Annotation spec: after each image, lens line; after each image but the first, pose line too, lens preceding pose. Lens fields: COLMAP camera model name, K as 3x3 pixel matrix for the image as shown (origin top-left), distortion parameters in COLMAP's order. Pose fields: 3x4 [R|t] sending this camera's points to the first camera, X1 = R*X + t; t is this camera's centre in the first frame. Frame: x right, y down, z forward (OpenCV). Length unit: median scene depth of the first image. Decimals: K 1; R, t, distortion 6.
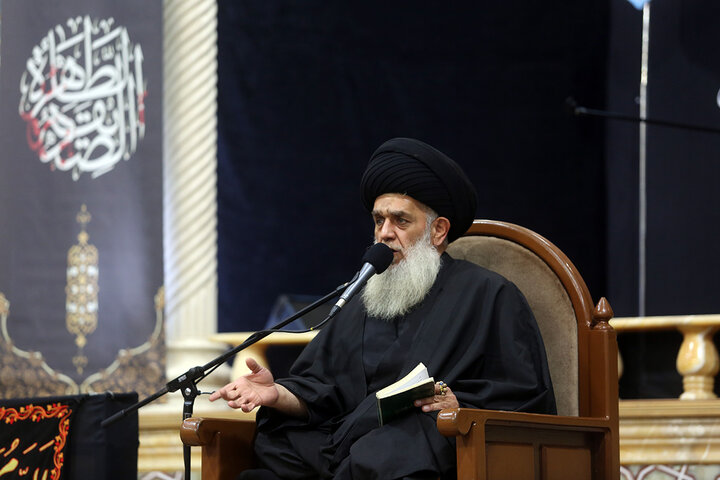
lens RADIAL K [[4804.0, 0, 358.0], [0, 4804.0, 177.9], [0, 0, 1]] dist [3.220525, 0.000000]
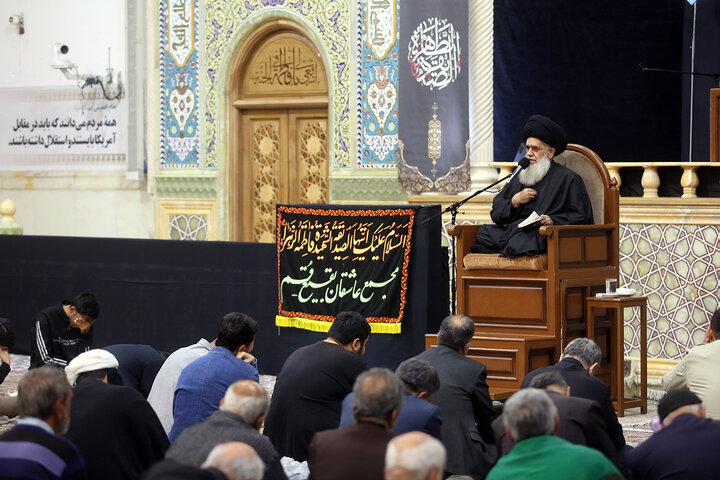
lens RADIAL K [[4804.0, 0, 354.9], [0, 4804.0, 237.4], [0, 0, 1]] dist [3.220525, 0.000000]
pose [[0.990033, 0.003494, -0.140791, 0.223171], [0.014211, 0.992111, 0.124554, -0.212332], [0.140116, -0.125313, 0.982173, -1.217885]]
